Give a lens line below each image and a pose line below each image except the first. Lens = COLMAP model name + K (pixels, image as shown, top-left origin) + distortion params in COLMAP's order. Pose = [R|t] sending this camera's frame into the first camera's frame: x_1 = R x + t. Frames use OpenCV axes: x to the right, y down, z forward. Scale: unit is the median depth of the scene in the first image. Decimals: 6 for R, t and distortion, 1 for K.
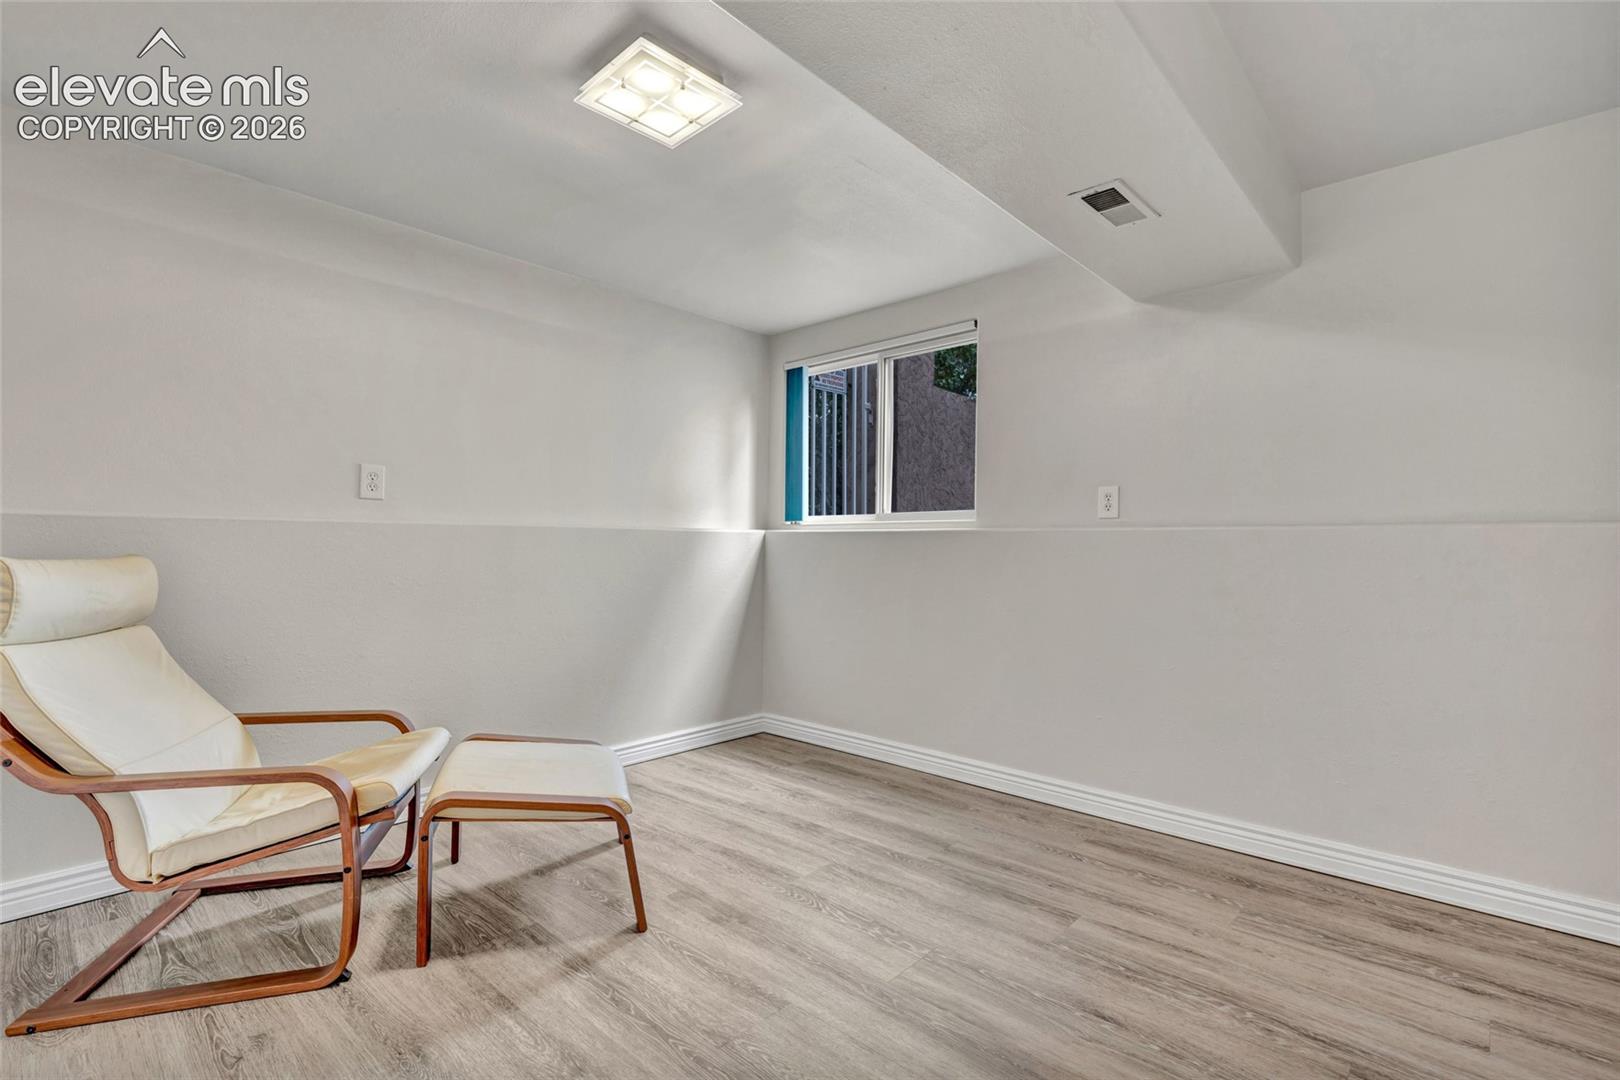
lens RADIAL K [[739.6, 0, 817.5], [0, 739.6, 542.6], [0, 0, 1]] dist [0.006482, -0.002414]
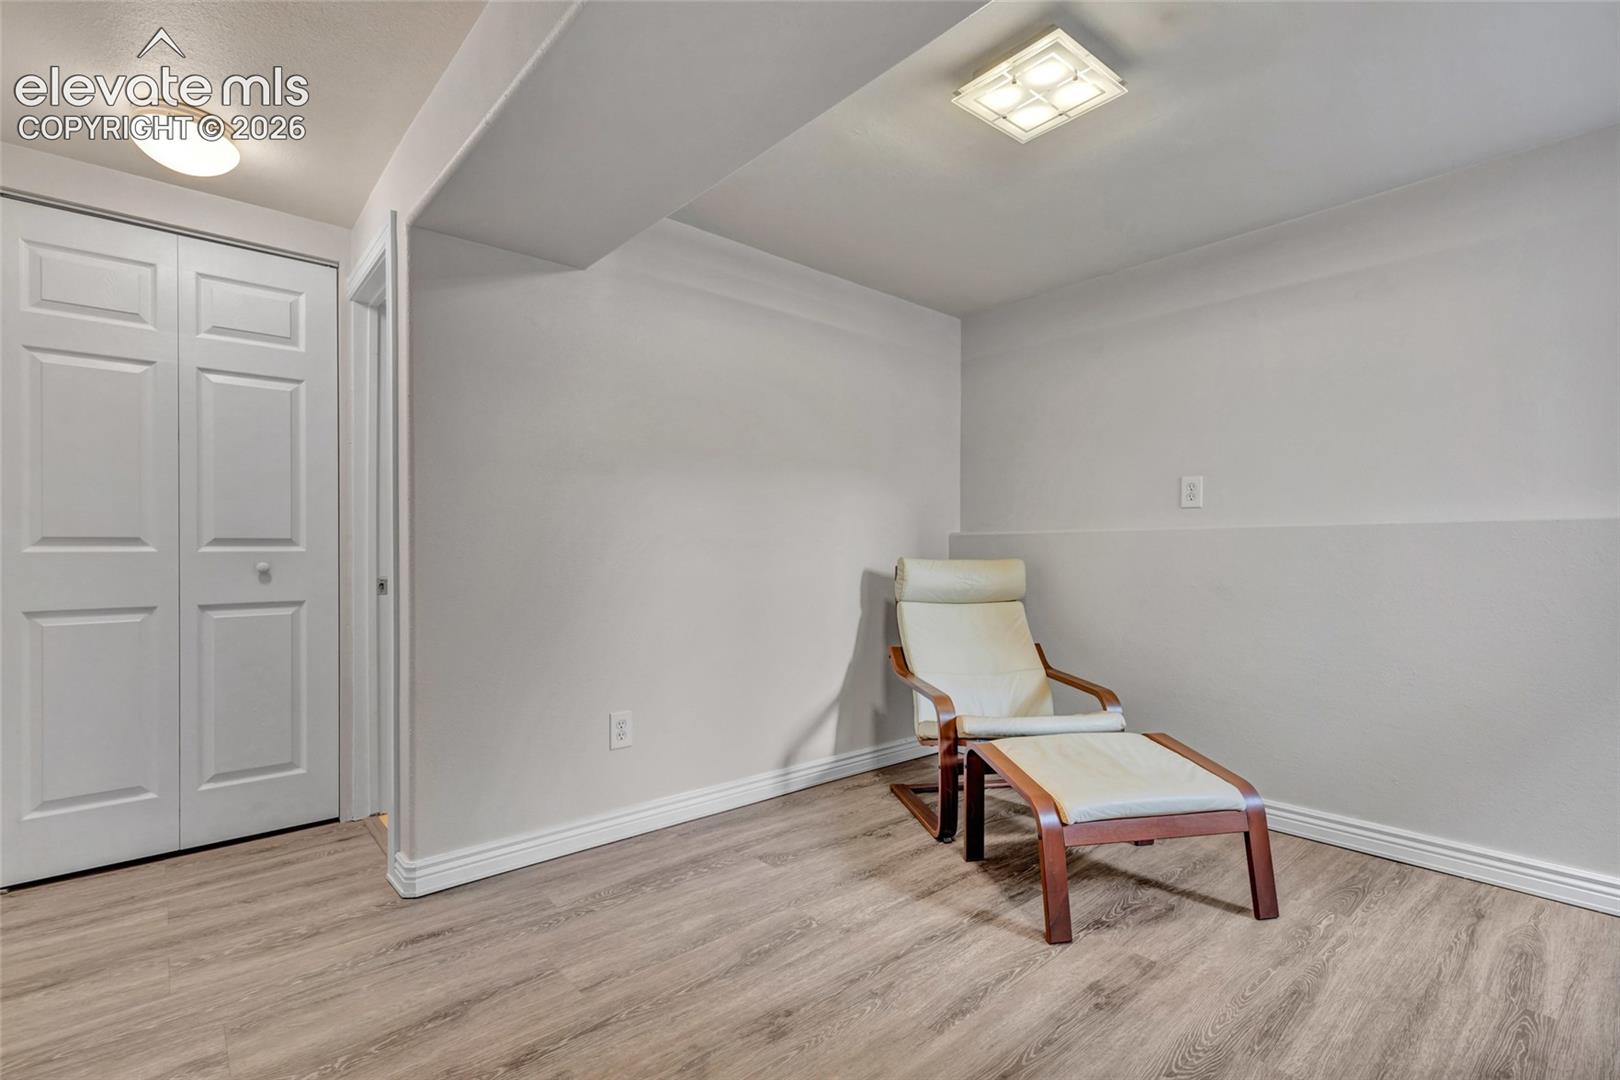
lens RADIAL K [[739.6, 0, 817.2], [0, 739.6, 549.2], [0, 0, 1]] dist [0.006482, -0.002414]
pose [[-0.107944, -0.011425, -0.994091, 0.658825], [0.006351, 0.999906, -0.012181, 0.014792], [0.994137, -0.007628, -0.107861, 0.687369]]
